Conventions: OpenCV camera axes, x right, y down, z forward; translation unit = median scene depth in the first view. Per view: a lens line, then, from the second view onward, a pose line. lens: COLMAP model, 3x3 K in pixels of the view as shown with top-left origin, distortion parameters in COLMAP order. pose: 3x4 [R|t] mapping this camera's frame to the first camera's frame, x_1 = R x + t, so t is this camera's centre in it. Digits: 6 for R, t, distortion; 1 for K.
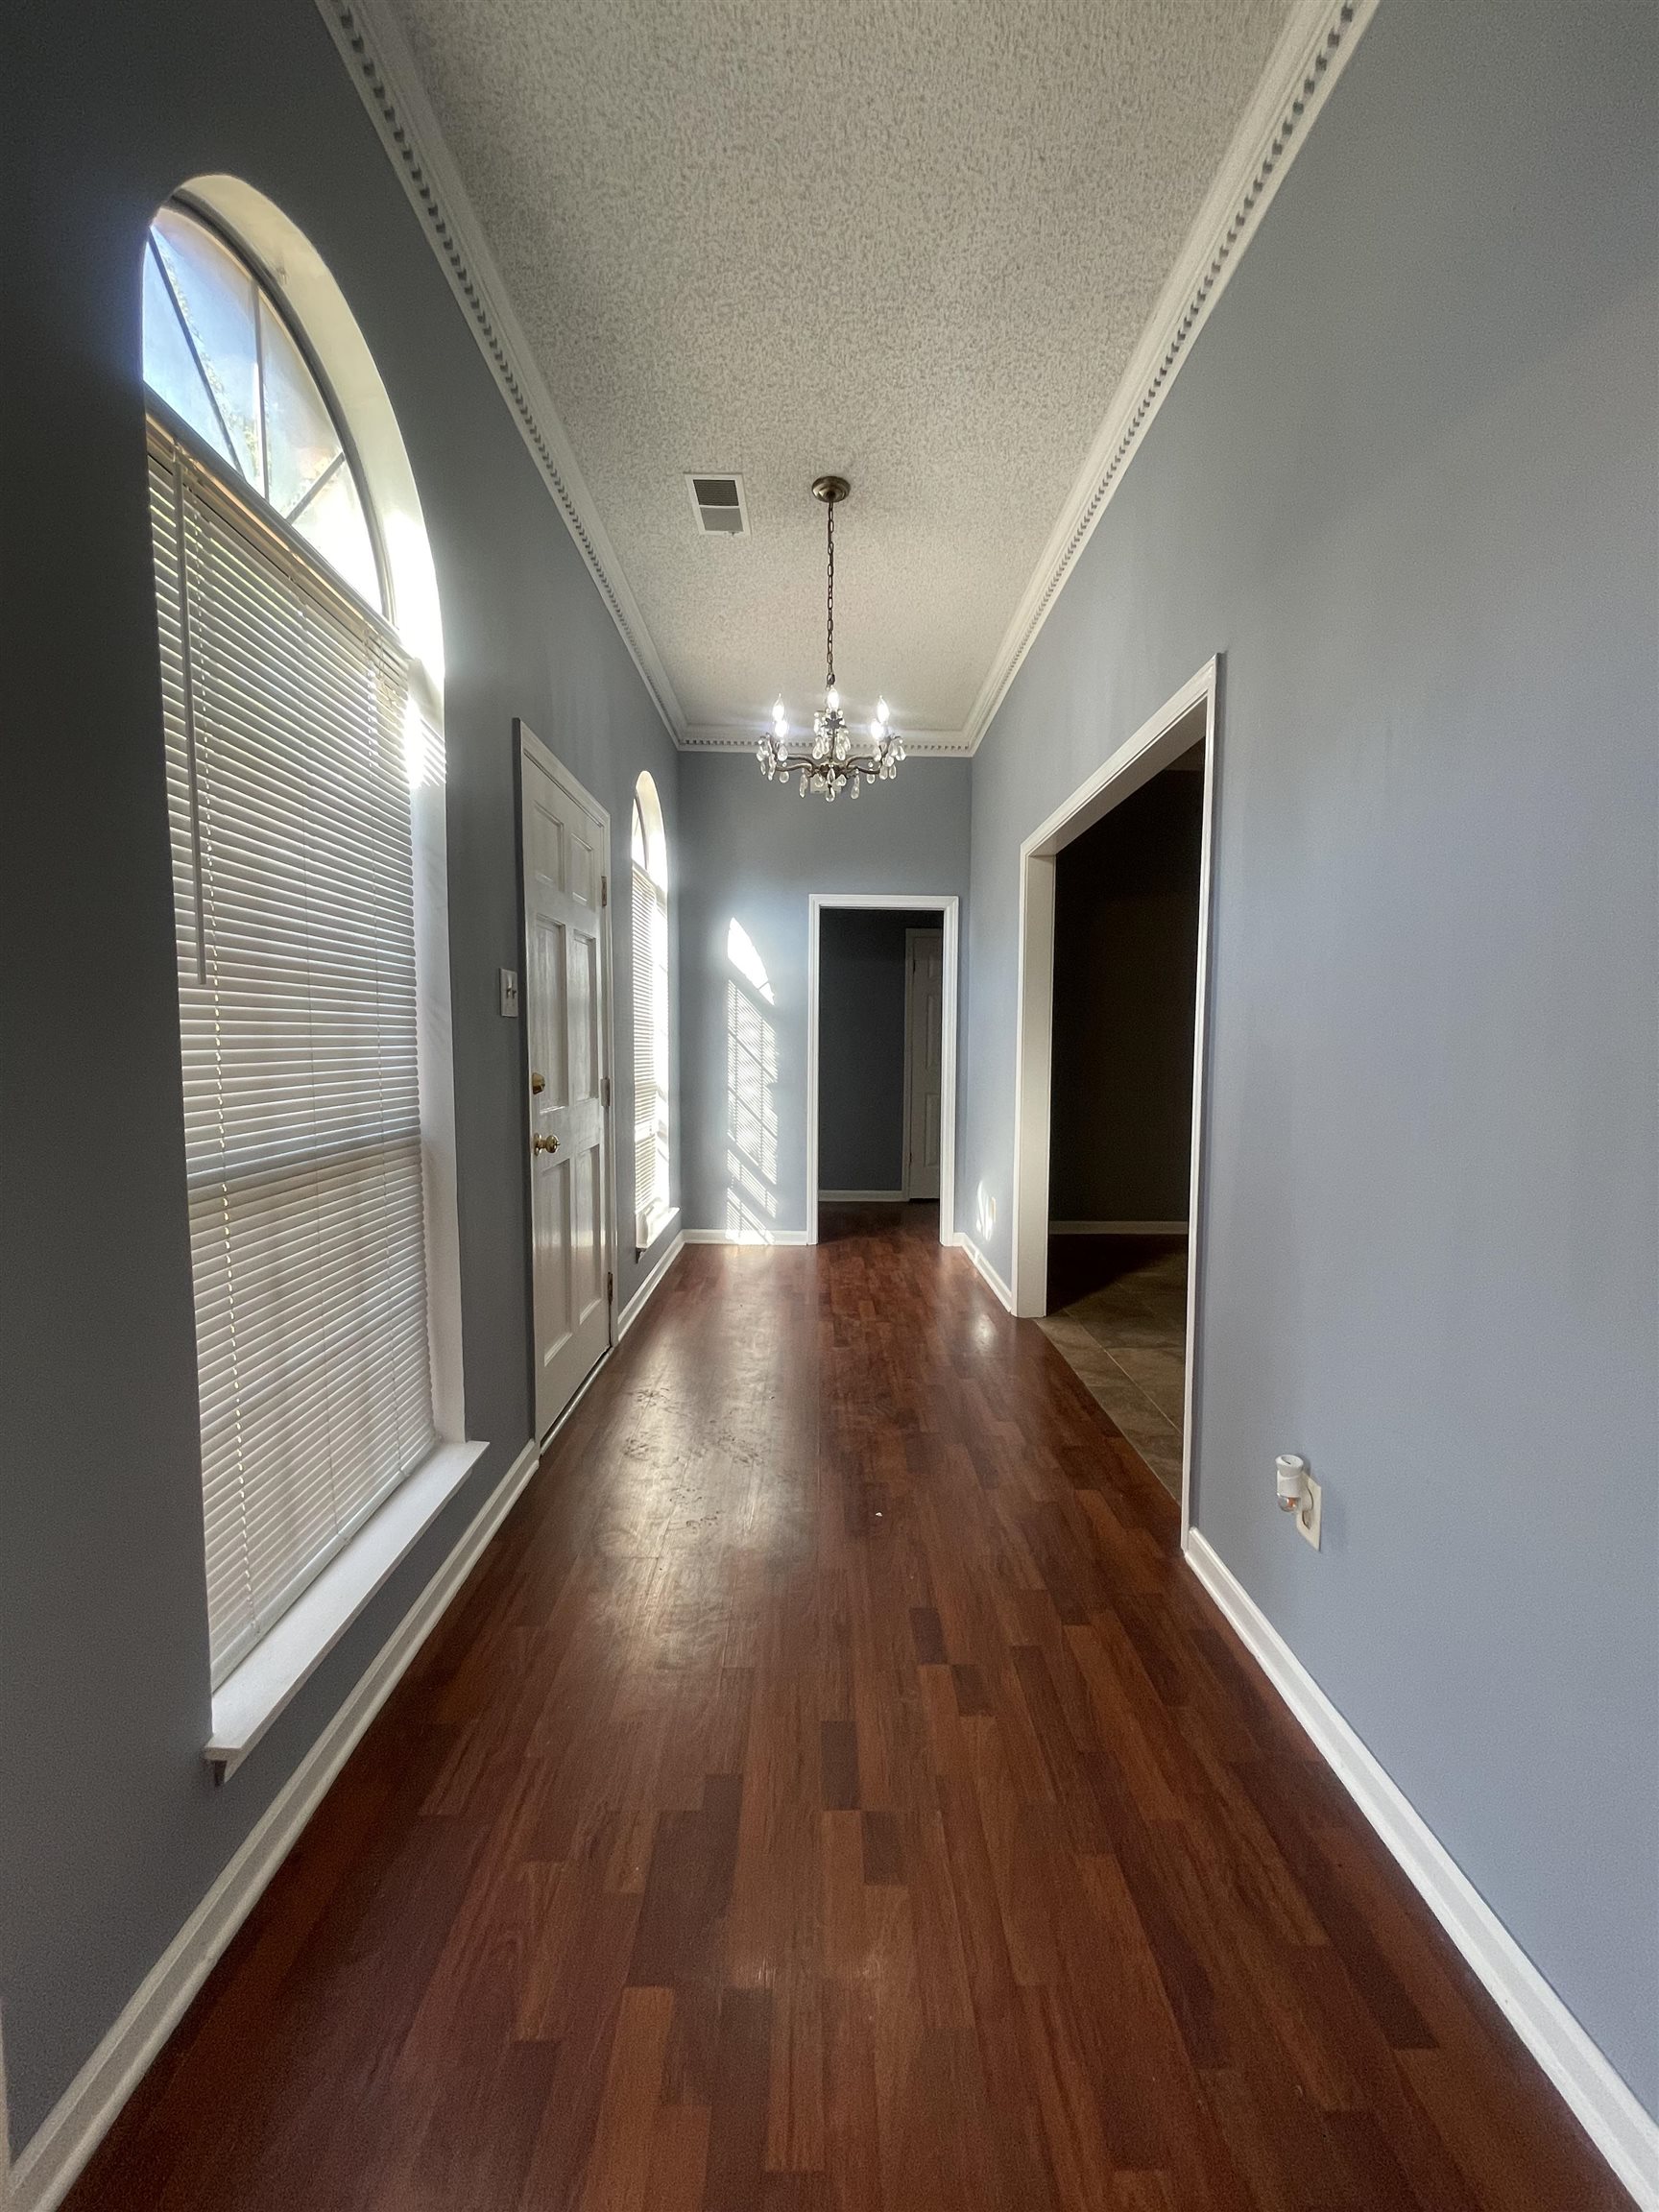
lens RADIAL K [[893.6, 0, 824.6], [0, 893.6, 1108.3], [0, 0, 1]] dist [-0.001872, 0.001907]
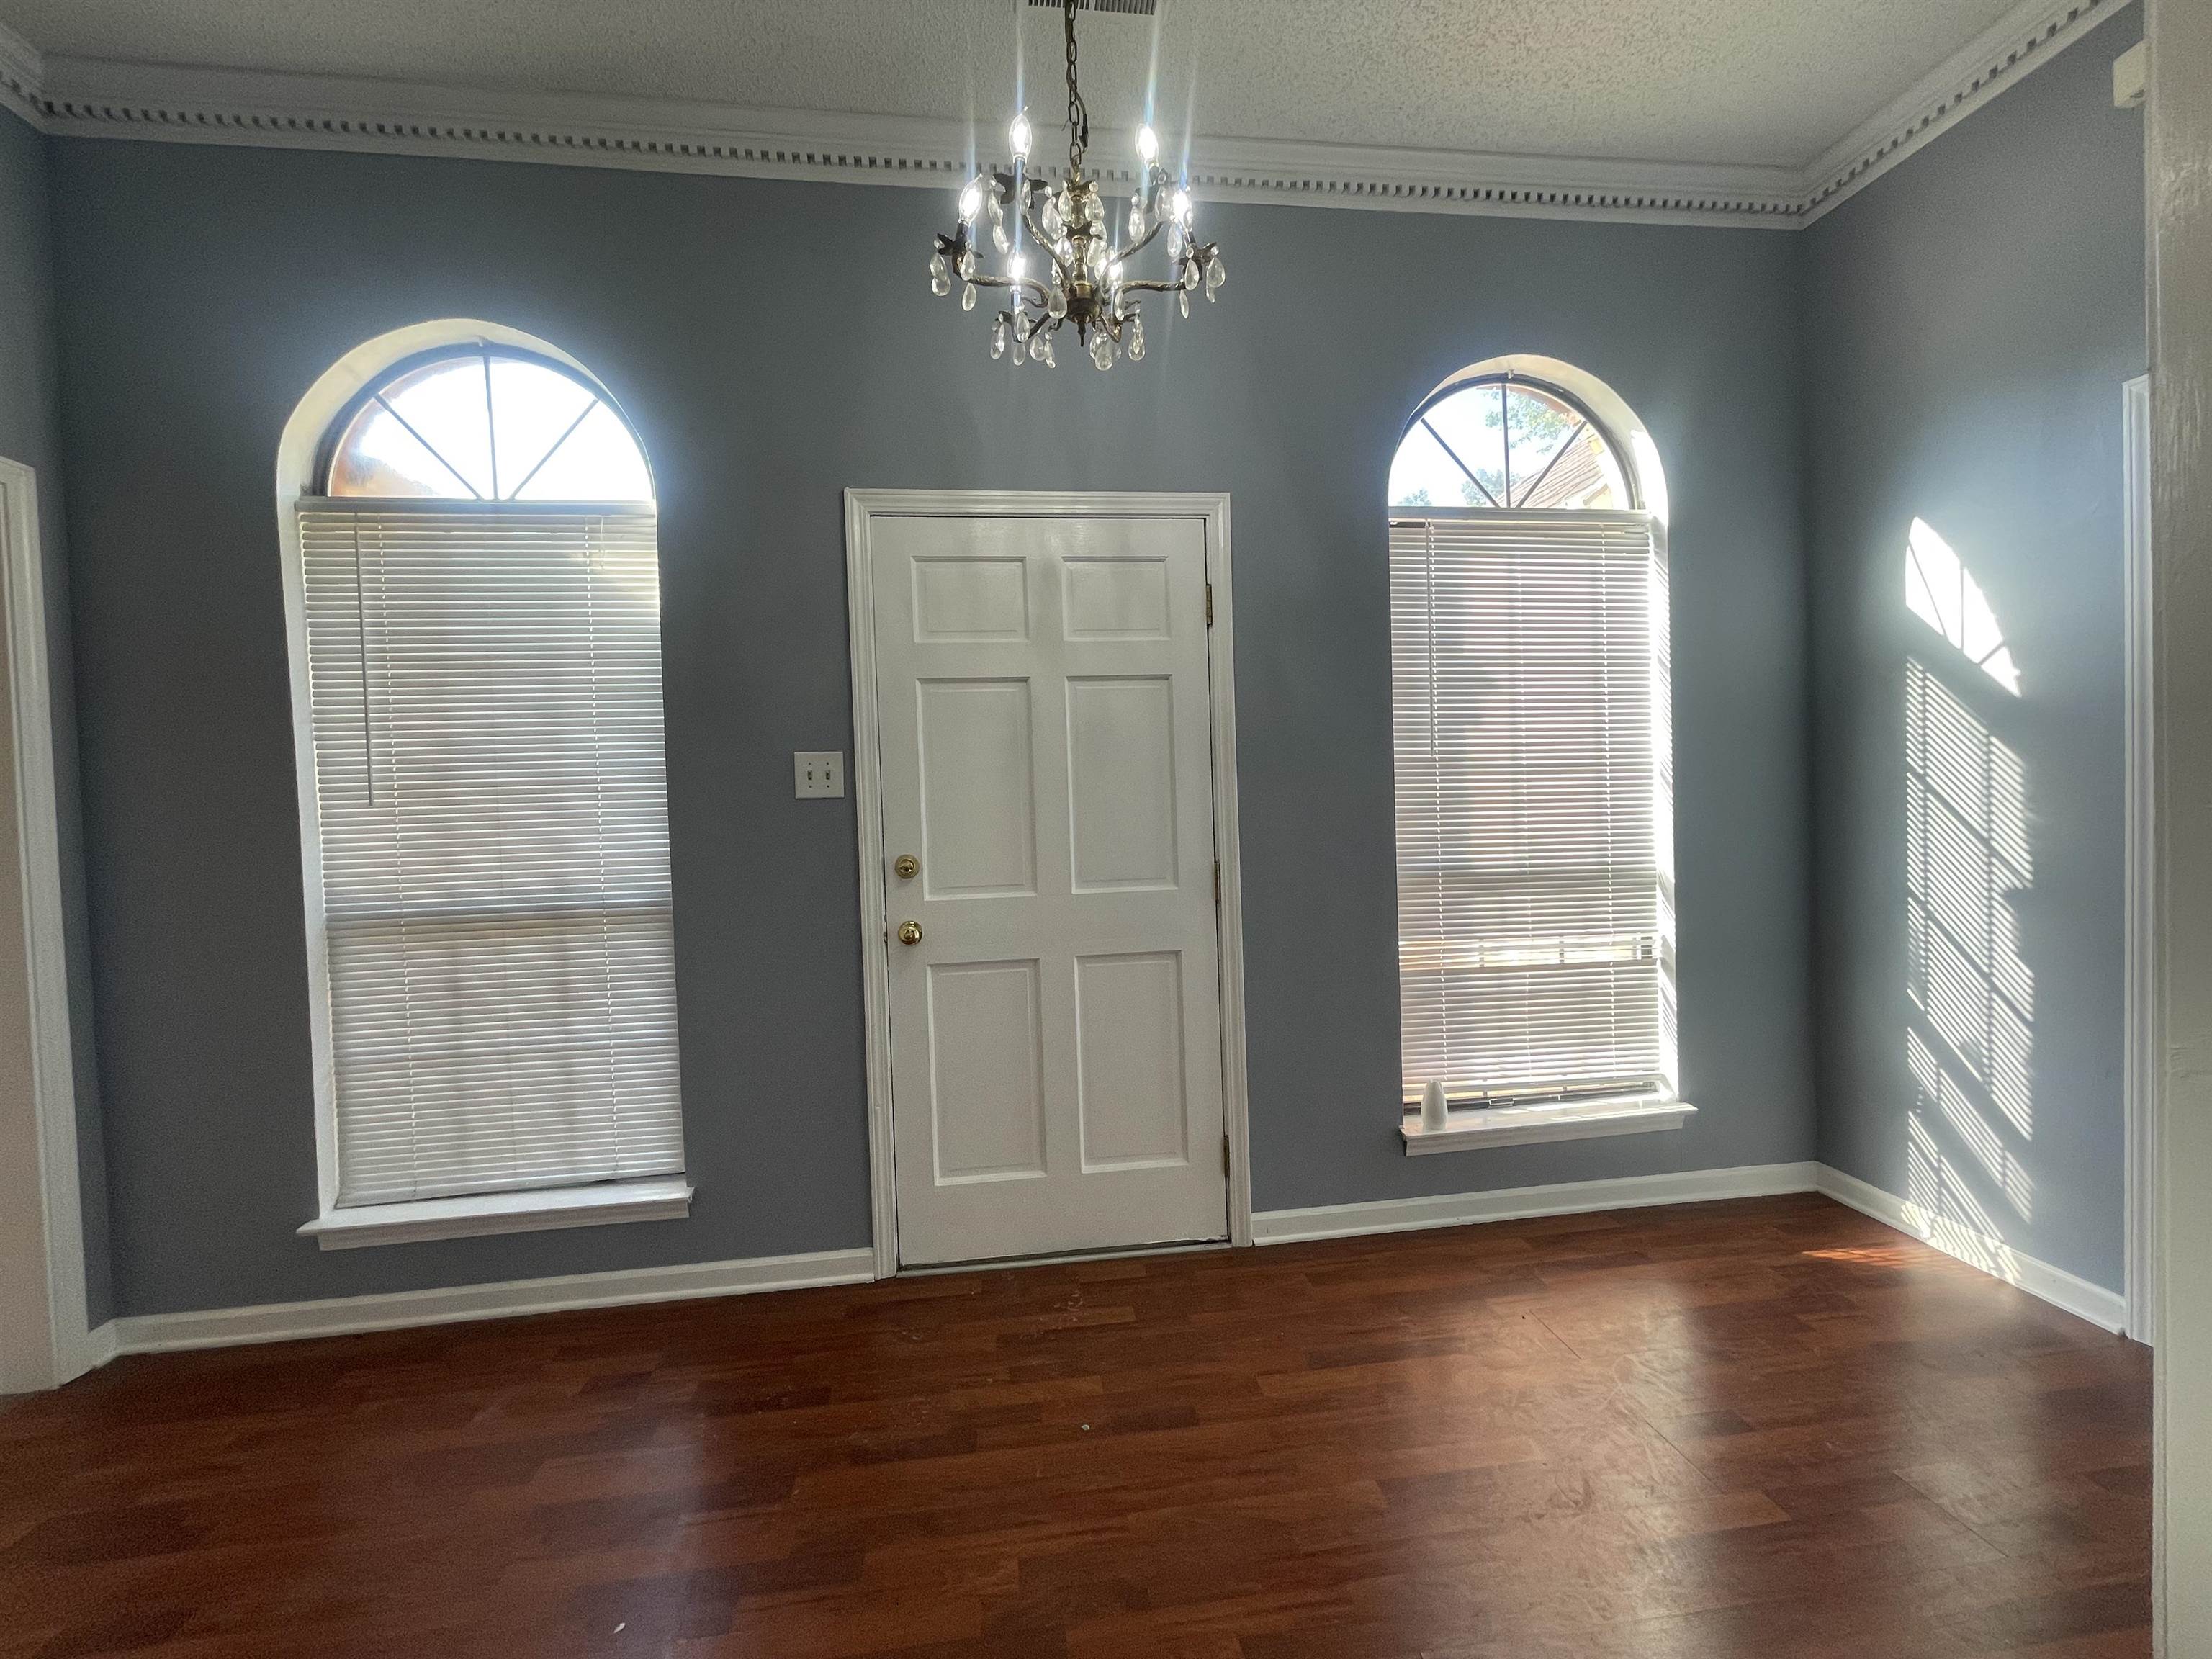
lens RADIAL K [[893.6, 0, 1101.5], [0, 893.6, 824.6], [0, 0, 1]] dist [-0.001872, 0.001907]
pose [[0.114316, 0.016031, -0.993315, 0.297441], [-0.043182, 0.999005, 0.011154, -0.044225], [0.992506, 0.041618, 0.114894, 0.538400]]
